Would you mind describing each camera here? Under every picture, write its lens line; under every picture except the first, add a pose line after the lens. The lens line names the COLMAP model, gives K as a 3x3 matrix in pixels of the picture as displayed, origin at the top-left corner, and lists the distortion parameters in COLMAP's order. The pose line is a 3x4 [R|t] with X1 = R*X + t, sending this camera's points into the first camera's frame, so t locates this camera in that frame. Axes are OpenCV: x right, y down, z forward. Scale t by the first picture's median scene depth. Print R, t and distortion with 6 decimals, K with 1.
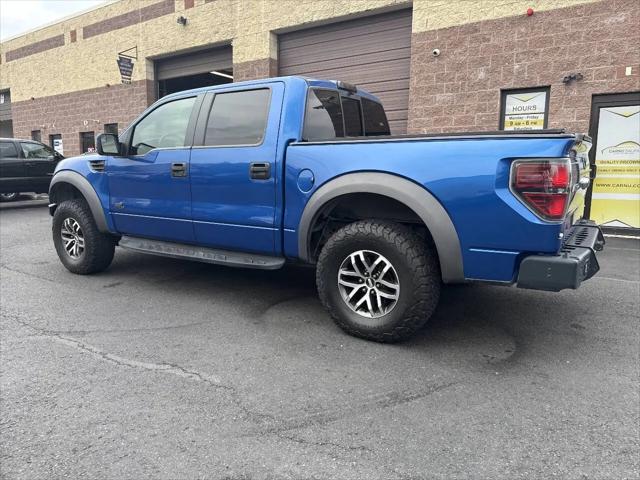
lens RADIAL K [[460.9, 0, 318.5], [0, 460.9, 232.0], [0, 0, 1]] dist [0.035125, -0.049707]
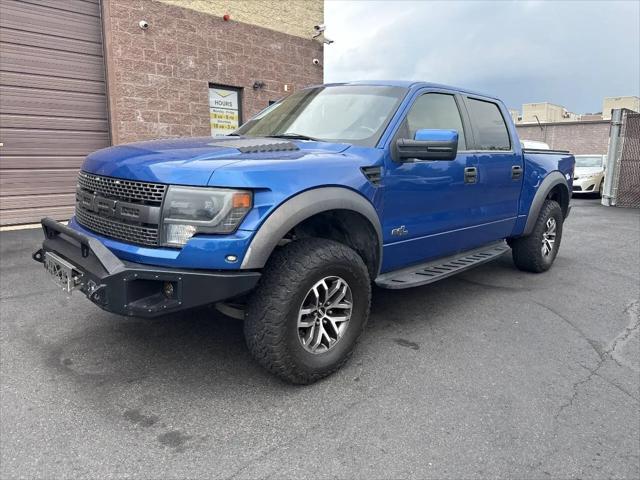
lens RADIAL K [[460.9, 0, 322.5], [0, 460.9, 233.5], [0, 0, 1]] dist [0.035125, -0.049707]
pose [[0.178419, -0.173479, 0.968541, -0.692406], [0.117451, 0.981052, 0.154084, -0.107081], [-0.976920, 0.086264, 0.195414, 0.604984]]
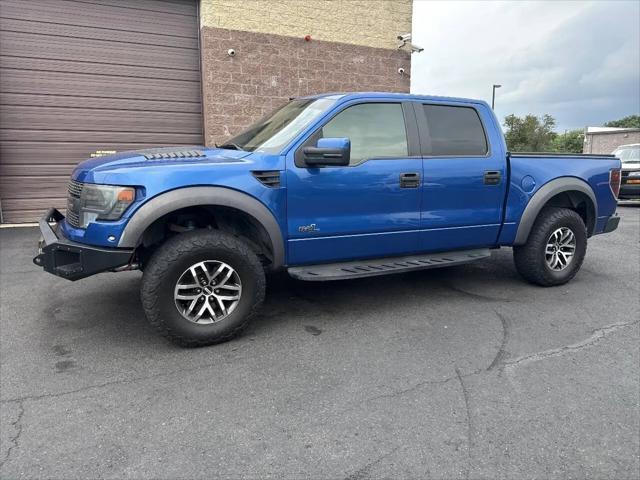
lens RADIAL K [[460.9, 0, 320.1], [0, 460.9, 234.2], [0, 0, 1]] dist [0.035125, -0.049707]
pose [[0.503922, -0.142687, 0.851882, -0.666436], [0.113480, 0.988649, 0.098467, -0.074974], [-0.856262, 0.047052, 0.514394, 0.363971]]
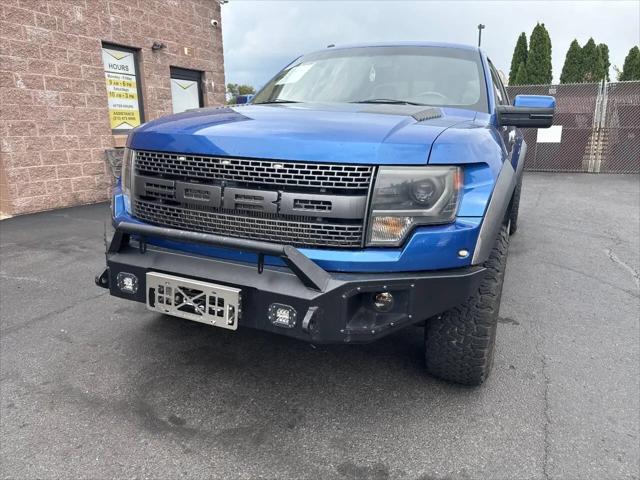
lens RADIAL K [[460.9, 0, 329.5], [0, 460.9, 231.7], [0, 0, 1]] dist [0.035125, -0.049707]
pose [[-0.183567, -0.223143, 0.957345, -0.633787], [0.130596, 0.959726, 0.248739, -0.132442], [-0.974293, 0.170686, -0.147032, 0.824266]]
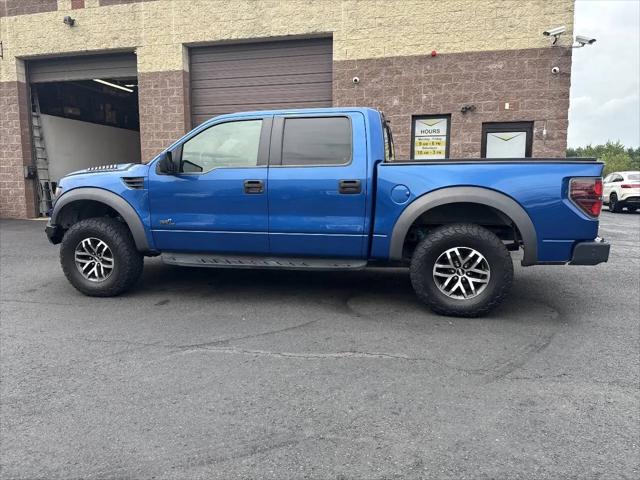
lens RADIAL K [[460.9, 0, 318.5], [0, 460.9, 235.1], [0, 0, 1]] dist [0.035125, -0.049707]
pose [[0.932602, -0.050645, 0.357337, -0.297540], [0.056027, 0.998418, -0.004720, -0.004191], [-0.356532, 0.024423, 0.933964, -0.029832]]
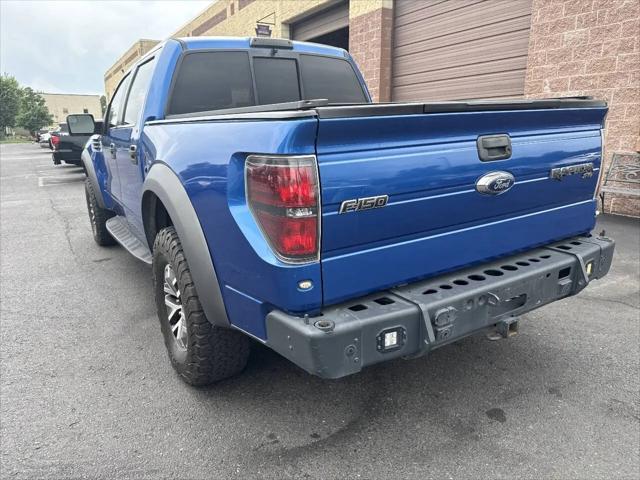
lens RADIAL K [[460.9, 0, 317.5], [0, 460.9, 234.0], [0, 0, 1]] dist [0.035125, -0.049707]
pose [[0.906959, 0.074236, -0.414626, 0.261836], [-0.037016, 0.994586, 0.097105, -0.038505], [0.419590, -0.072723, 0.904796, 0.163441]]
